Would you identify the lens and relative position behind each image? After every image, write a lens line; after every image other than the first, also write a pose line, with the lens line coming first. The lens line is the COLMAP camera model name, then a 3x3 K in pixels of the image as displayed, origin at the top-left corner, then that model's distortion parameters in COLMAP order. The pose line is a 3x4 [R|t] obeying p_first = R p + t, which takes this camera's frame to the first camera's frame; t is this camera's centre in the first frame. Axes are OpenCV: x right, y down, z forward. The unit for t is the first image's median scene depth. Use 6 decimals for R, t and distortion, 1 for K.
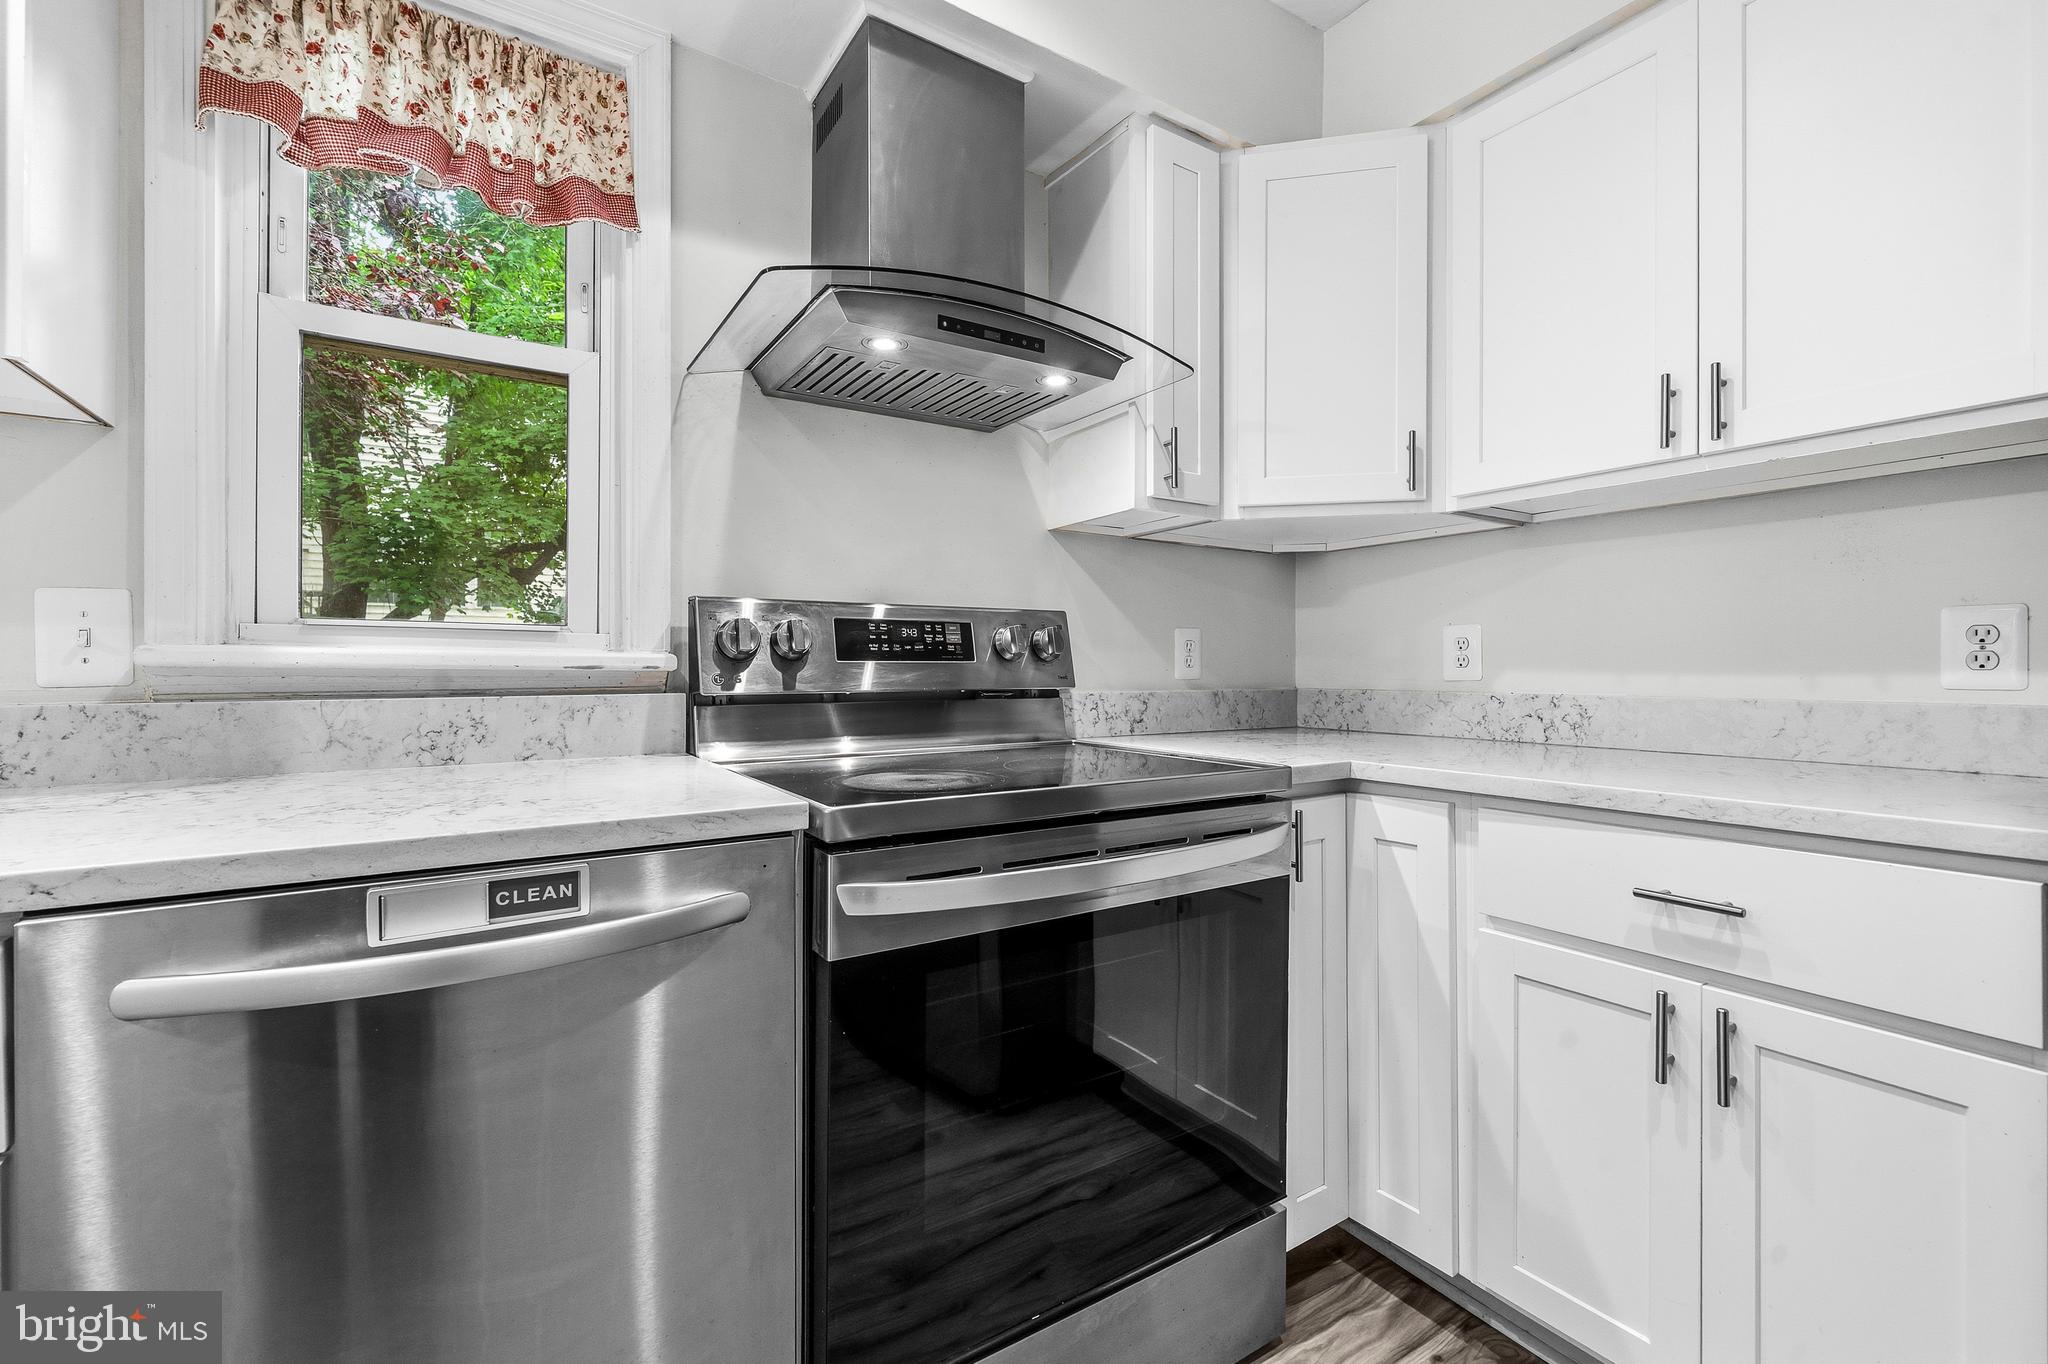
lens RADIAL K [[882.3, 0, 1019.2], [0, 882.3, 667.1], [0, 0, 1]] dist [-0.000177, 0.000279]
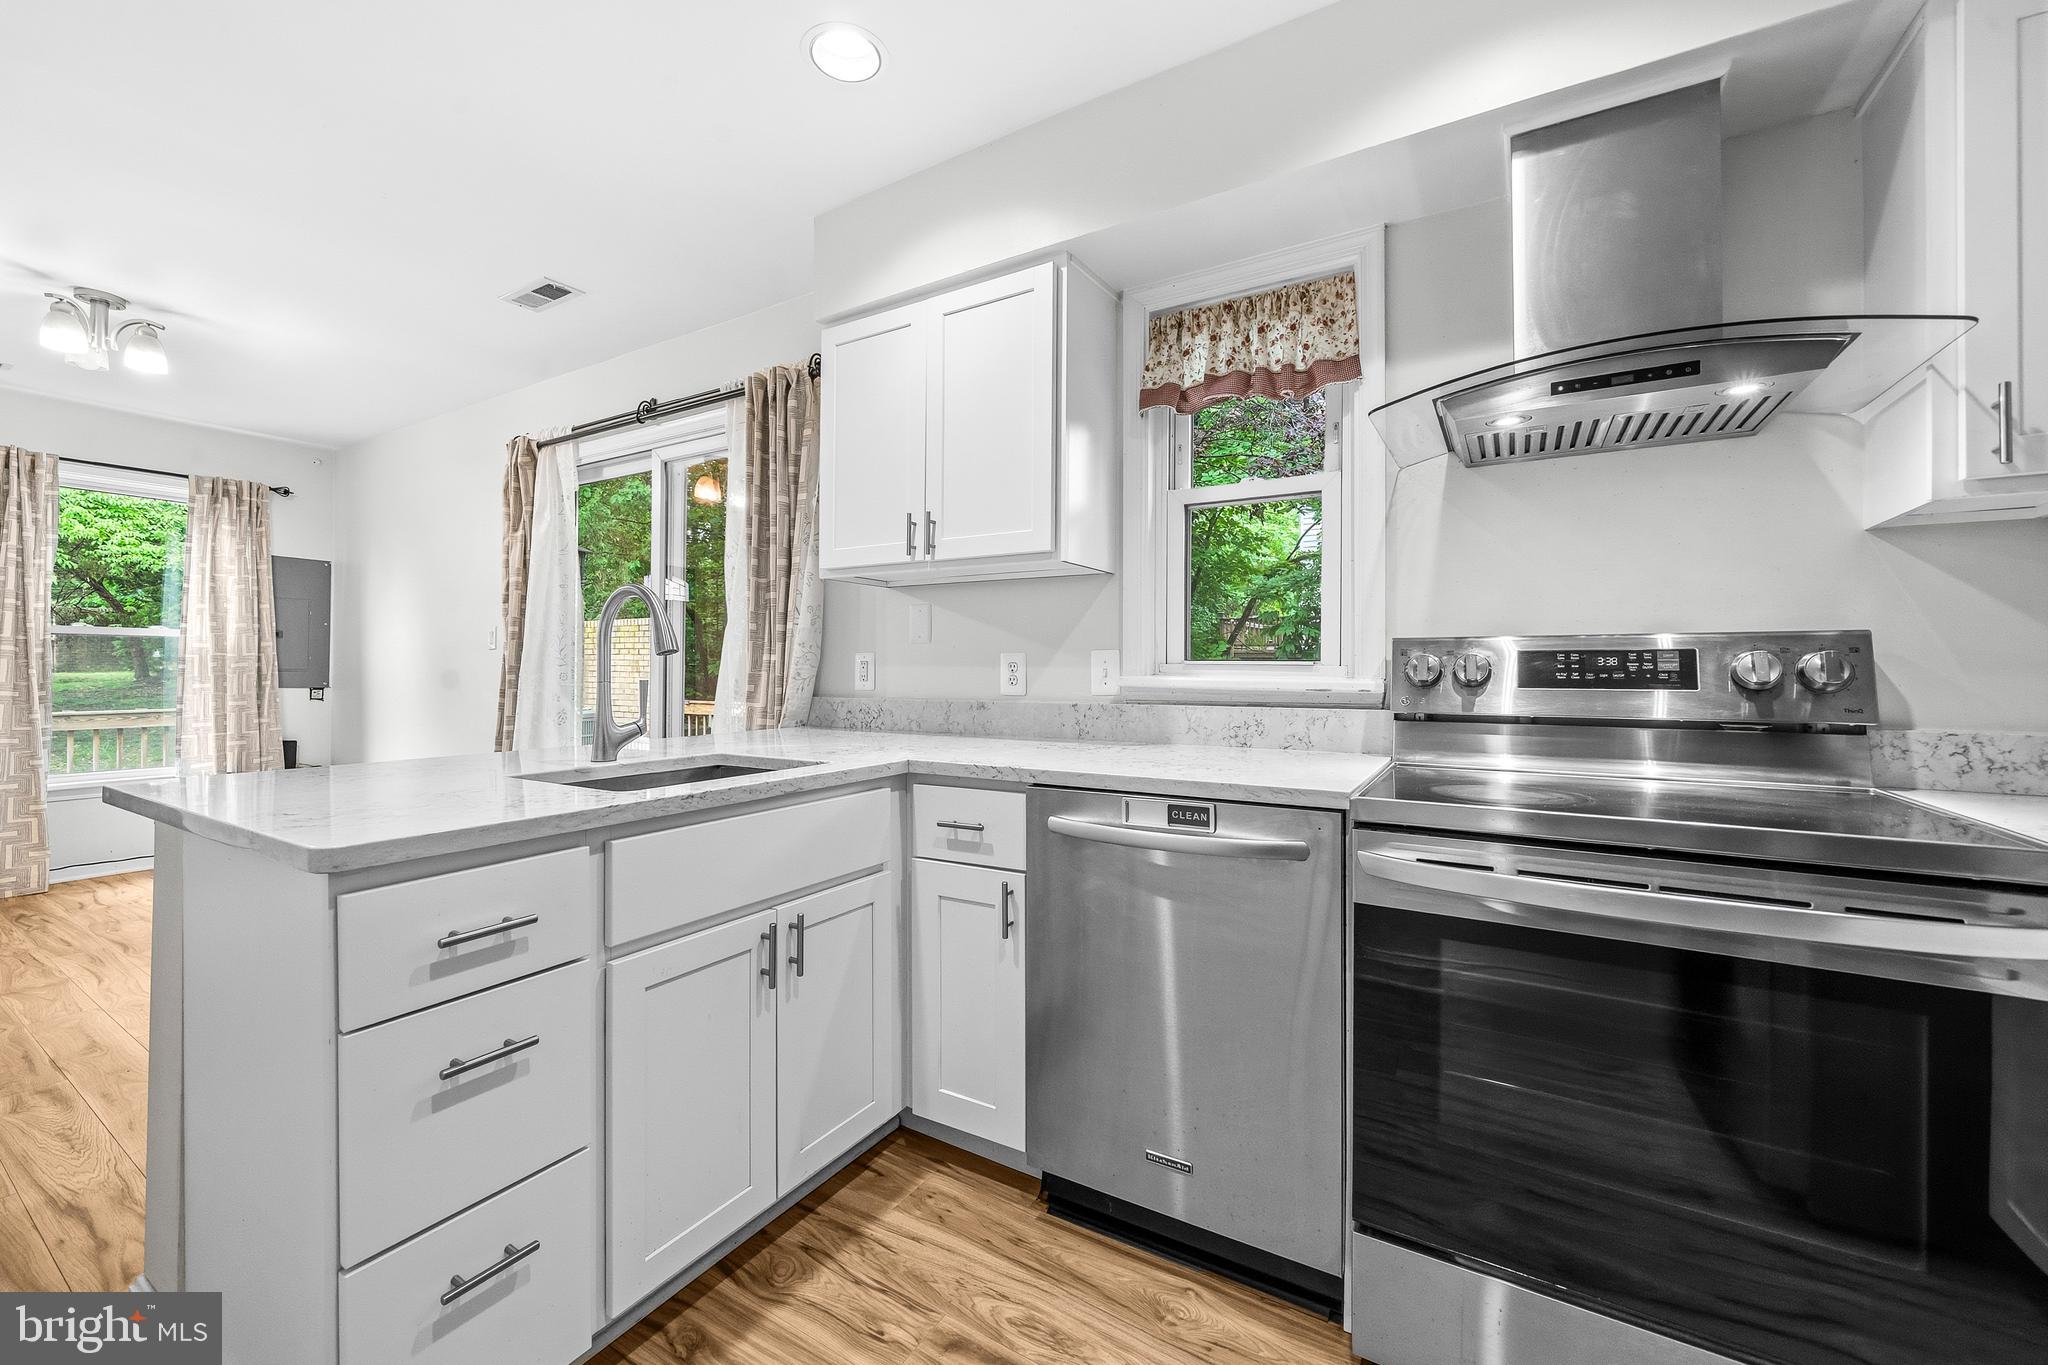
lens RADIAL K [[824.2, 0, 1013.9], [0, 824.2, 664.7], [0, 0, 1]] dist [0.002940, 0.000354]
pose [[0.434519, -0.003557, -0.900656, 0.522313], [-0.001833, 0.999987, -0.004833, -0.034078], [0.900661, 0.003751, 0.434506, -0.063664]]
